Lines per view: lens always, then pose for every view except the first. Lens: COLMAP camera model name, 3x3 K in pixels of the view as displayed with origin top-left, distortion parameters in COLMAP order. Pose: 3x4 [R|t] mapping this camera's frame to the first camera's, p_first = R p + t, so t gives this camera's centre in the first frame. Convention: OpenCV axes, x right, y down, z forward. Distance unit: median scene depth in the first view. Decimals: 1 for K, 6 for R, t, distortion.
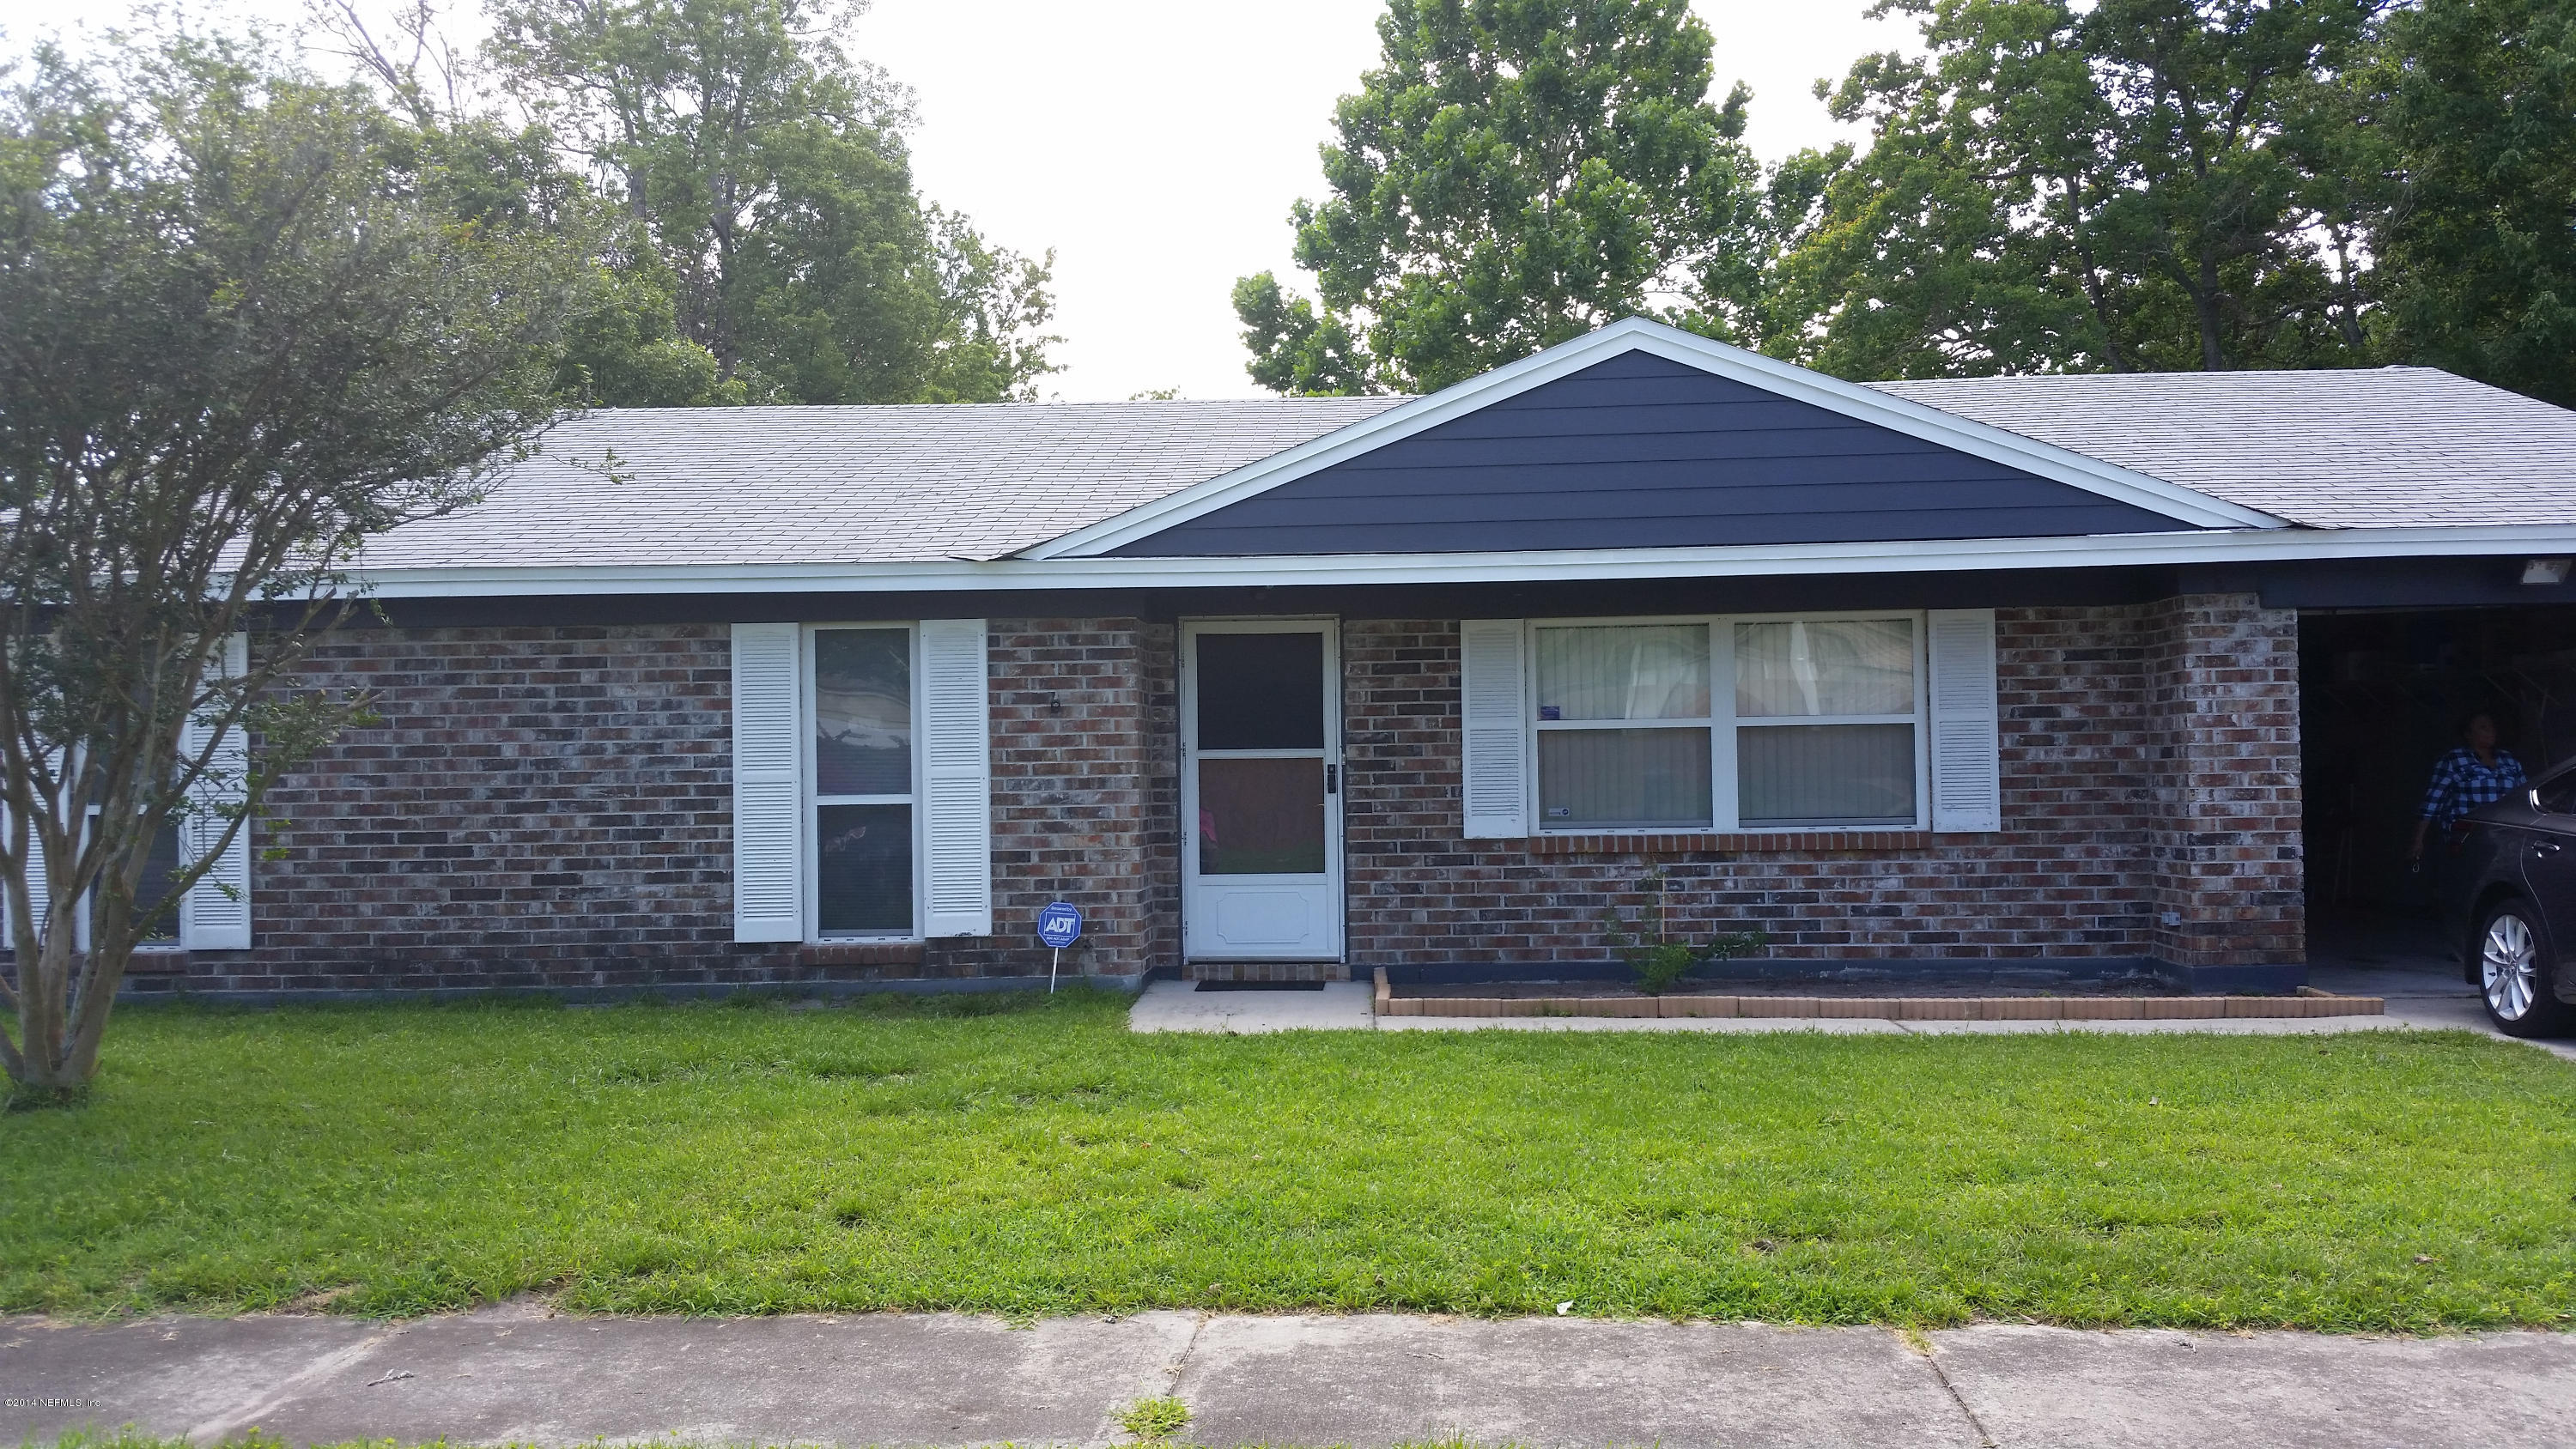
lens RADIAL K [[2078.4, 0, 1293.9], [0, 2078.4, 734.0], [0, 0, 1]] dist [0.166283, -0.397928]
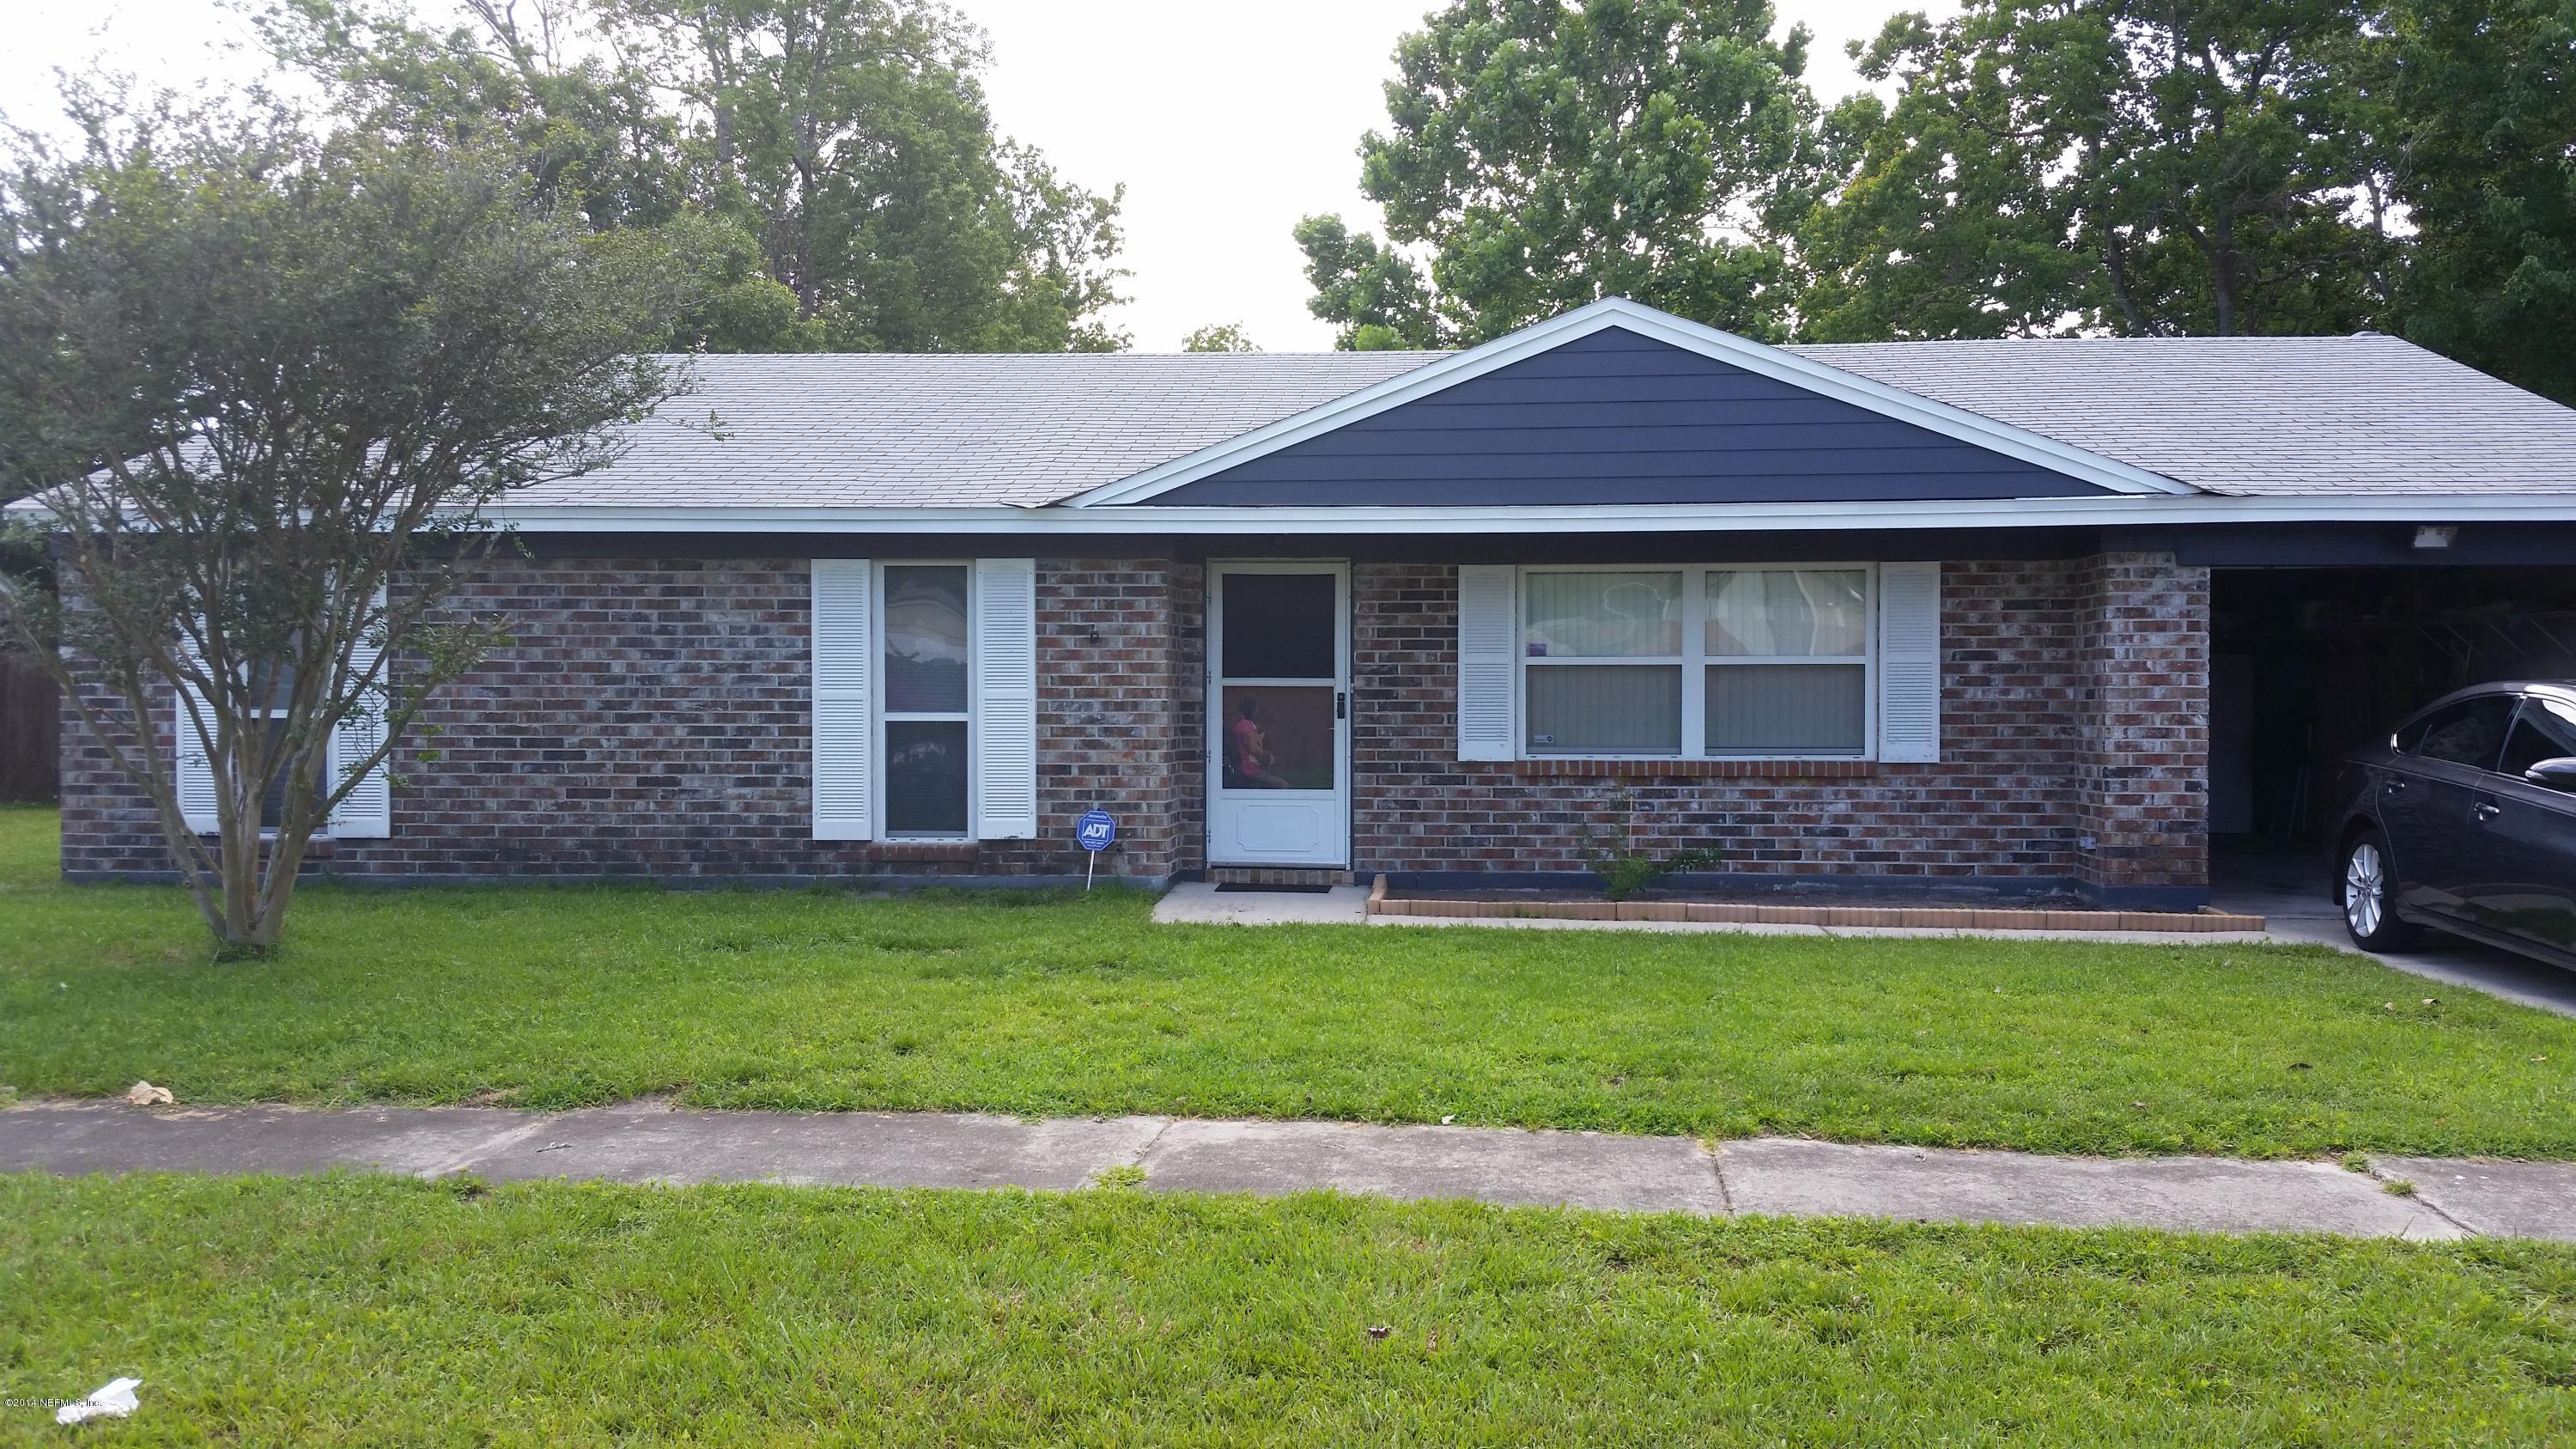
lens RADIAL K [[2072.3, 0, 1288.7], [0, 2072.3, 733.2], [0, 0, 1]] dist [0.145996, -0.308538]
pose [[0.999222, 0.017624, -0.035288, 0.030293], [-0.016308, 0.999173, 0.037238, -0.004813], [0.035915, -0.036634, 0.998683, -0.117451]]
